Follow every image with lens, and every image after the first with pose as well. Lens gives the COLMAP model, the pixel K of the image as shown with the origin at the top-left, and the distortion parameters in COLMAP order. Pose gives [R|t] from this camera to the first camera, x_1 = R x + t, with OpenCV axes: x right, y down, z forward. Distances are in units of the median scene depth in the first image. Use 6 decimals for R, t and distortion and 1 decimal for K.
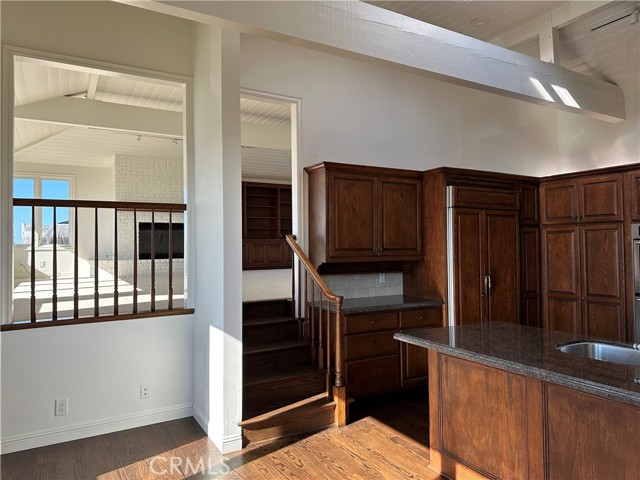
lens RADIAL K [[455.1, 0, 321.1], [0, 455.1, 239.6], [0, 0, 1]] dist [0.060920, -0.076759]
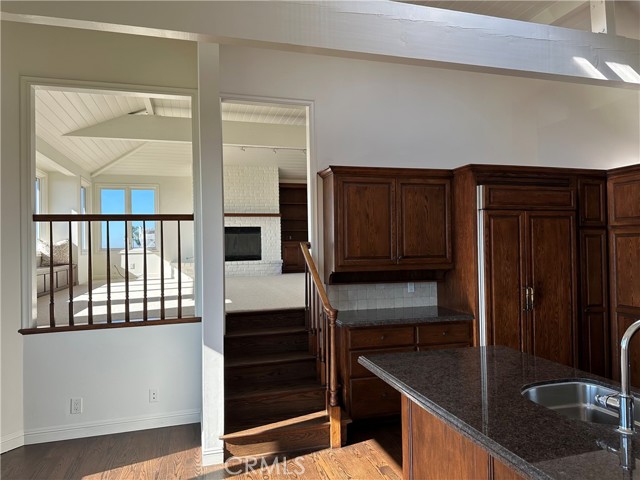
lens RADIAL K [[455.1, 0, 317.6], [0, 455.1, 243.2], [0, 0, 1]] dist [0.060920, -0.076759]
pose [[0.971608, -0.008334, -0.236448, 0.194887], [0.010785, 0.999901, 0.009074, -0.018179], [0.236349, -0.011366, 0.971602, 0.067852]]
